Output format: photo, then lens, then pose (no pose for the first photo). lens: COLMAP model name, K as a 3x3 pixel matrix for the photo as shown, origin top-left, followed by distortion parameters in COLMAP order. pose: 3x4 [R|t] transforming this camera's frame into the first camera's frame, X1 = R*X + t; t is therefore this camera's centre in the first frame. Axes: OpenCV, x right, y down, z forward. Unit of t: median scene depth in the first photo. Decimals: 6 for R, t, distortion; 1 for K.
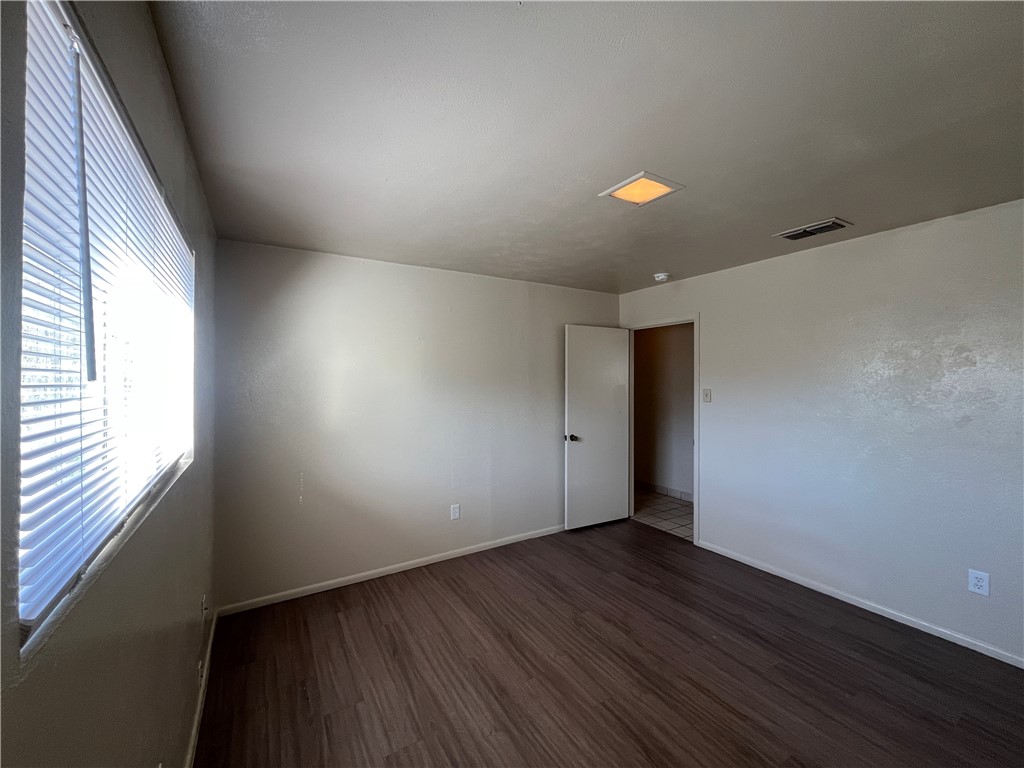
lens RADIAL K [[414.0, 0, 510.2], [0, 414.0, 382.2], [0, 0, 1]] dist [-0.004183, -0.000569]
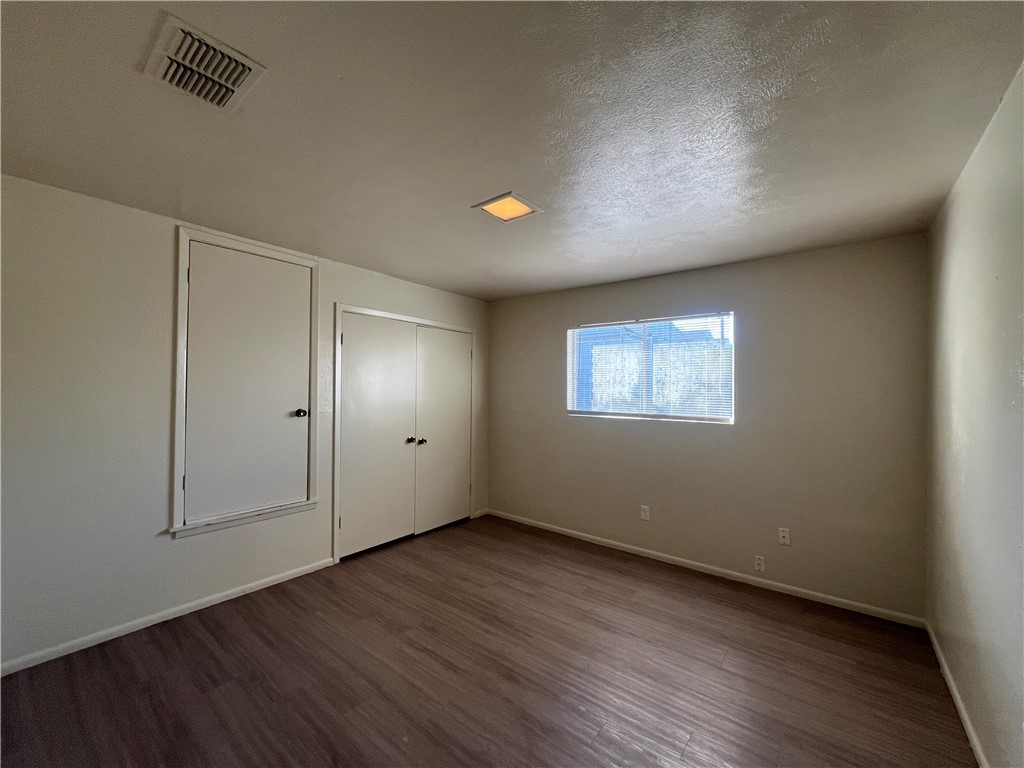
lens RADIAL K [[414.0, 0, 510.2], [0, 414.0, 382.2], [0, 0, 1]] dist [-0.004183, -0.000569]
pose [[-0.937168, -0.018378, -0.348395, 0.666972], [-0.014097, 0.999791, -0.014820, 0.030799], [0.348594, -0.008977, -0.937231, 1.965118]]
